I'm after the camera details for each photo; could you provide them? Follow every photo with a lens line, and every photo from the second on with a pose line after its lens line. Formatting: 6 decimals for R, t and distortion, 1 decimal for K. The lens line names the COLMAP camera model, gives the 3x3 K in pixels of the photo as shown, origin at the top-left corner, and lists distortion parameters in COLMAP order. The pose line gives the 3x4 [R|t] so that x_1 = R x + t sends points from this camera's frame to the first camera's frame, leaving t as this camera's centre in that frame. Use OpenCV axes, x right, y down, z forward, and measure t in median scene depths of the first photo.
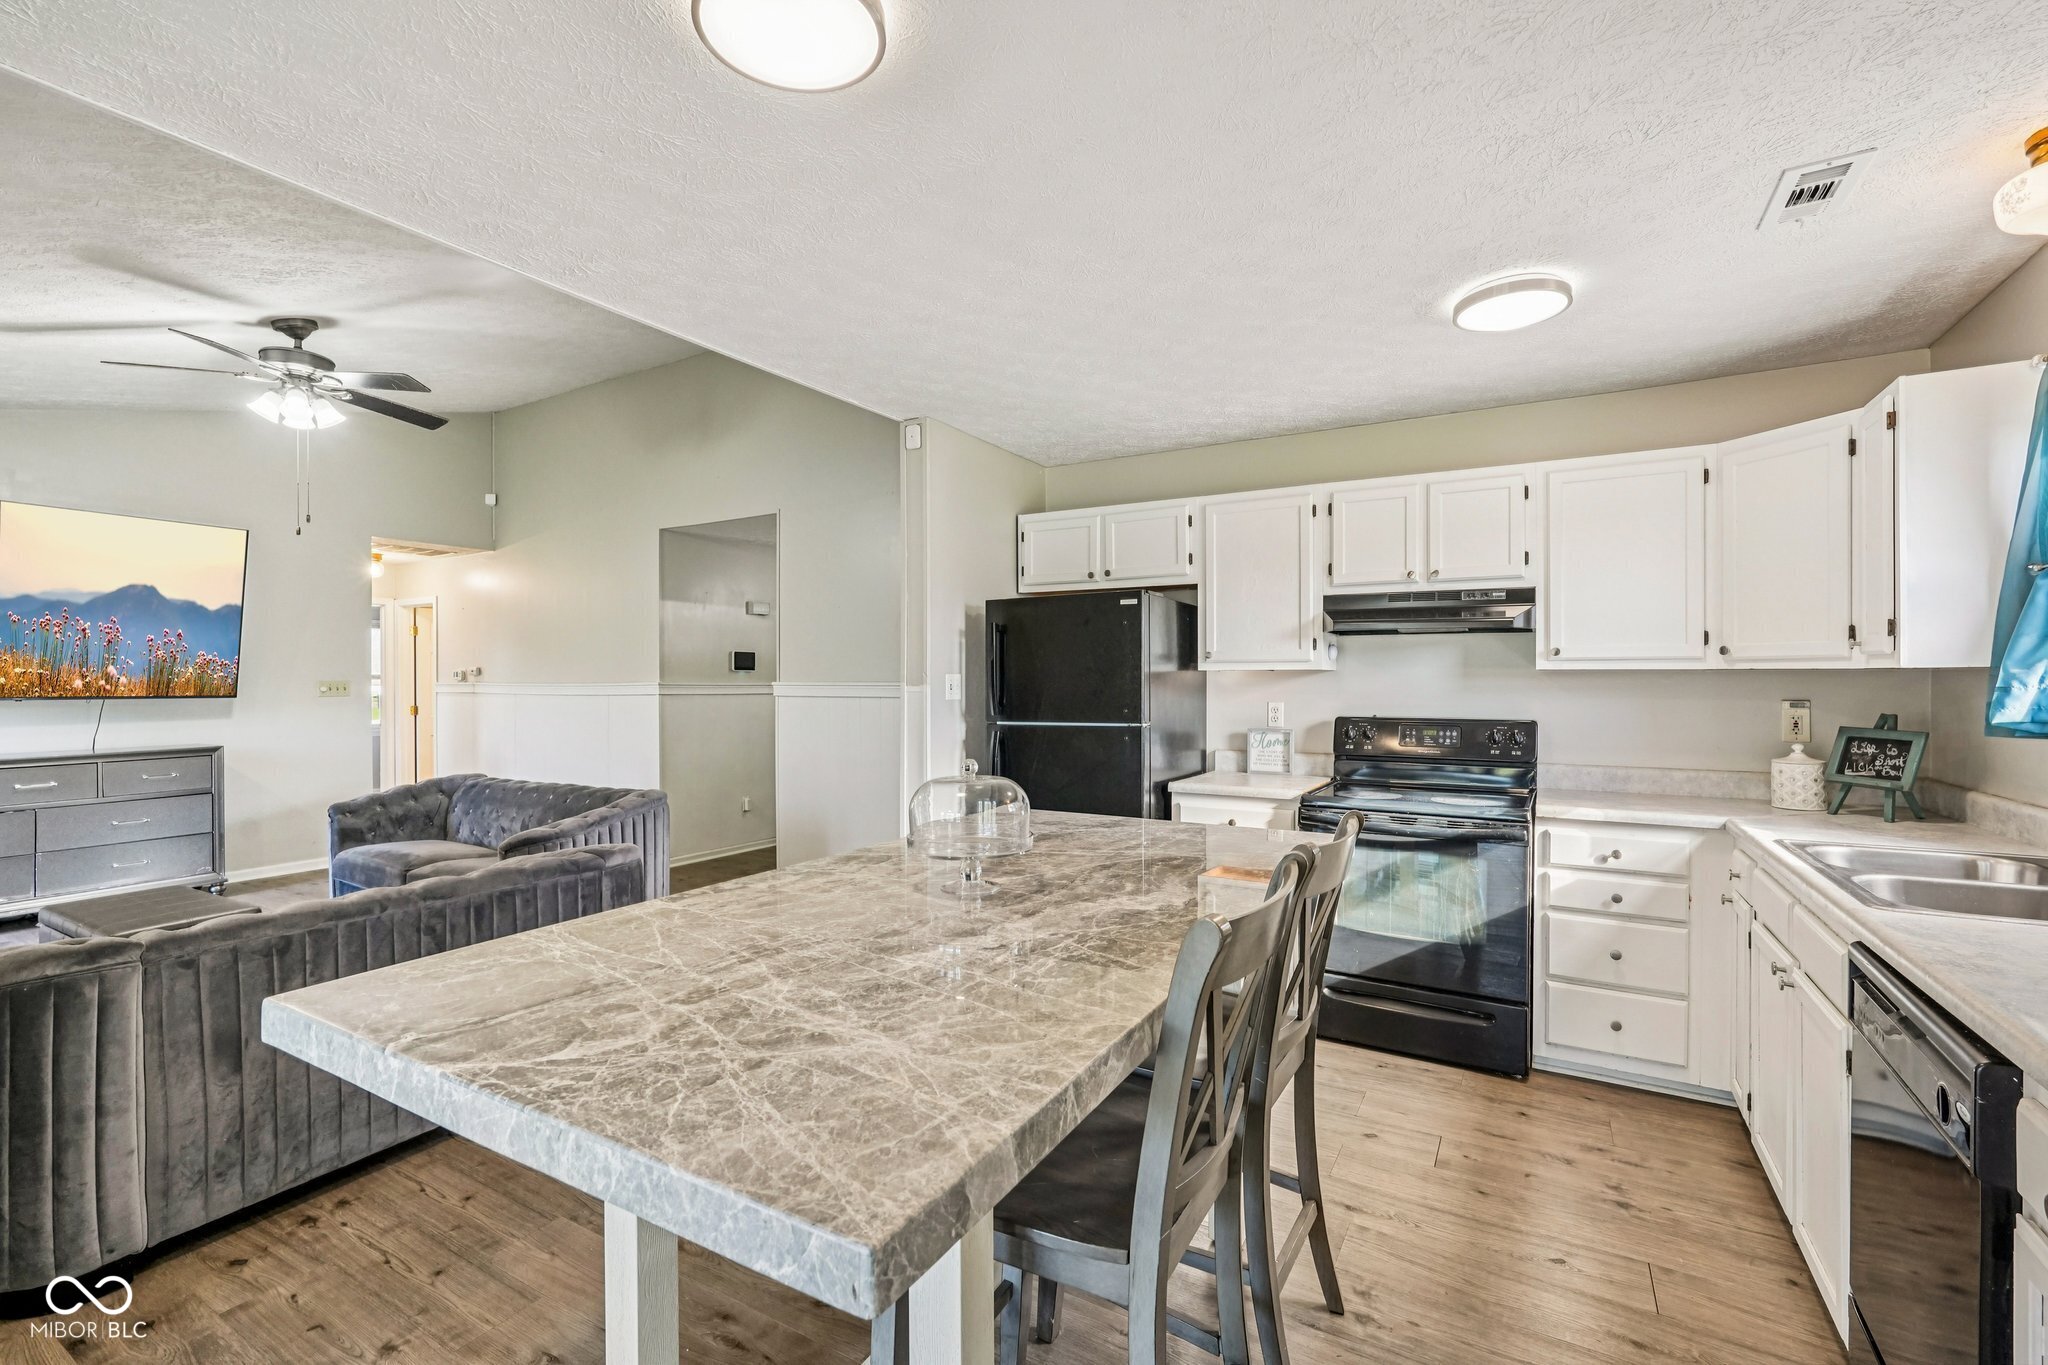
lens RADIAL K [[900.8, 0, 1024.0], [0, 900.8, 682.5], [0, 0, 1]] dist [-0.022304, 0.010755]
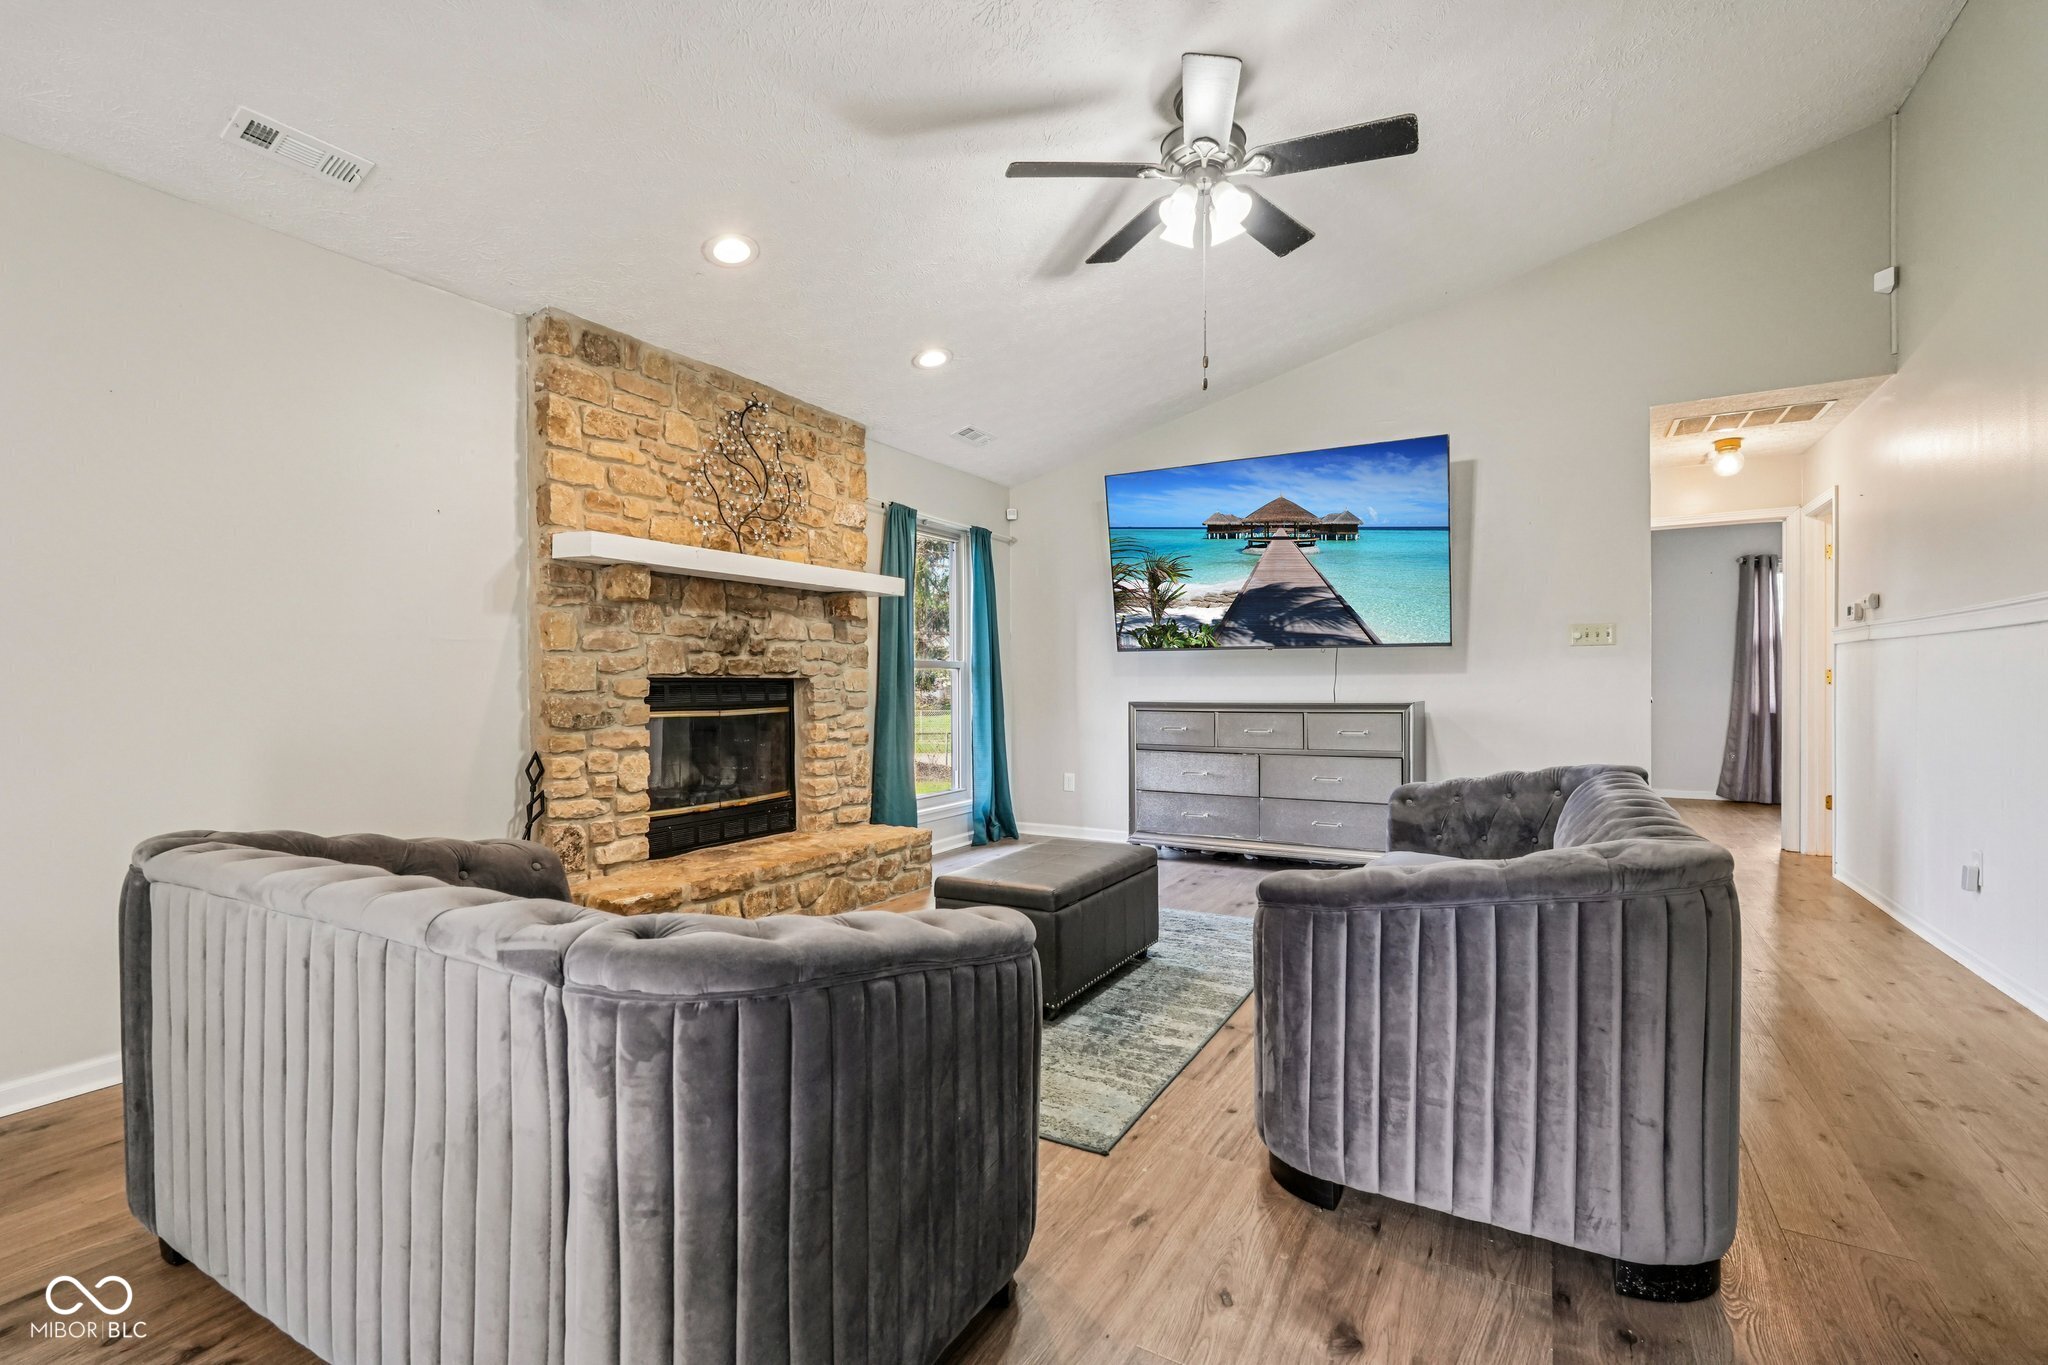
lens RADIAL K [[900.8, 0, 1024.0], [0, 900.8, 682.5], [0, 0, 1]] dist [-0.022304, 0.010755]
pose [[-0.003935, 0.003165, -0.999987, -0.080571], [0.000476, 0.999995, 0.003163, 0.056254], [0.999992, -0.000464, -0.003936, 0.723916]]
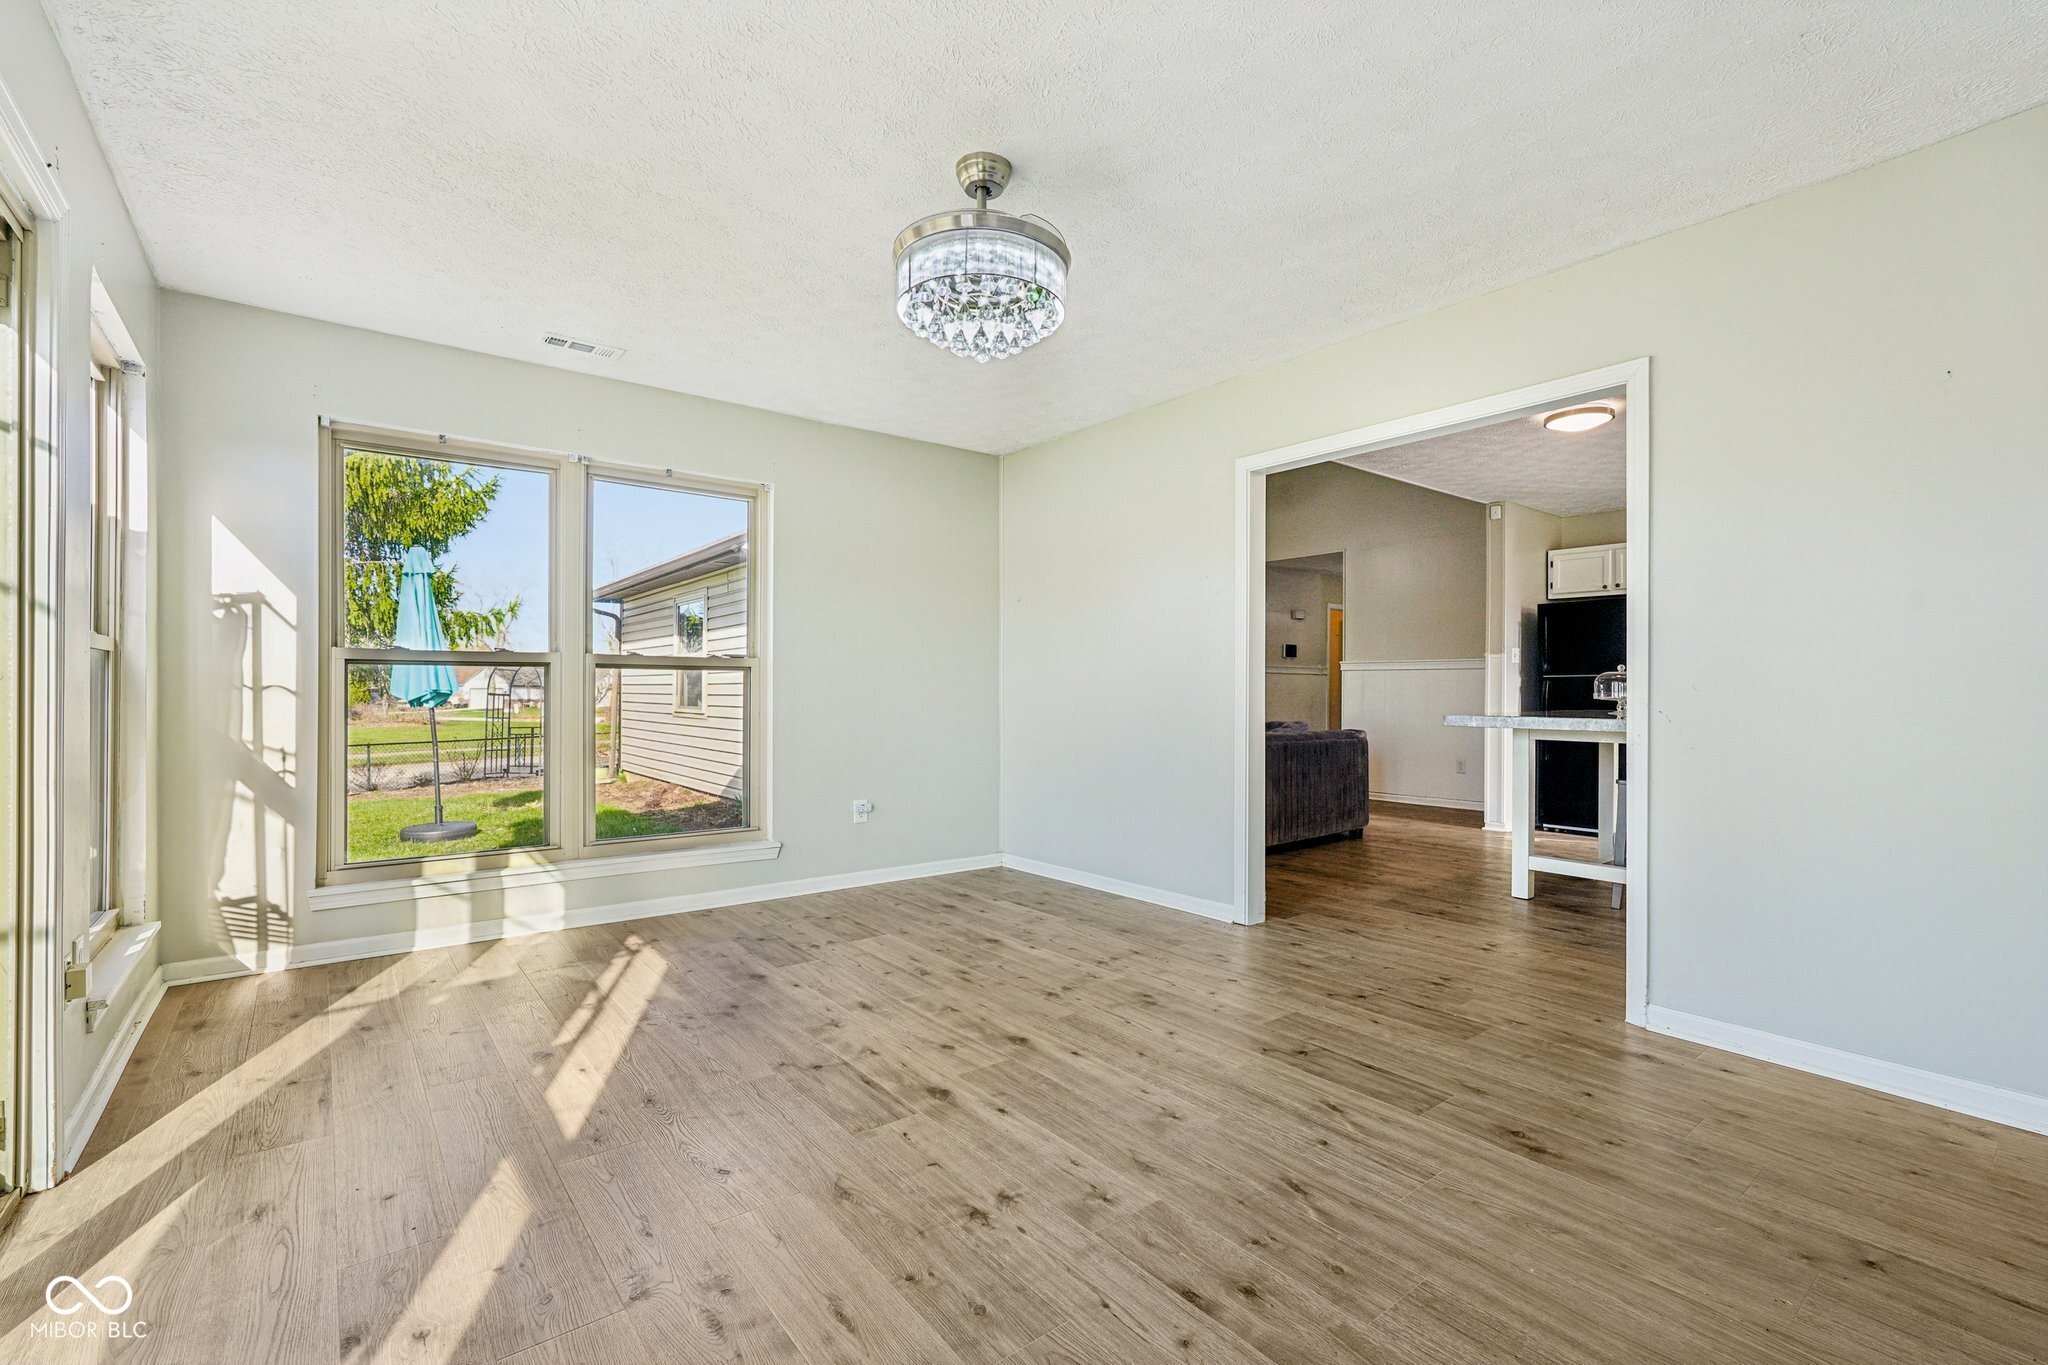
lens RADIAL K [[900.8, 0, 1024.0], [0, 900.8, 682.5], [0, 0, 1]] dist [-0.022304, 0.010755]
pose [[0.934148, 0.002963, -0.356873, -0.277354], [-0.006801, 0.999932, -0.009501, 0.063846], [0.356820, 0.011302, 0.934105, -0.742923]]
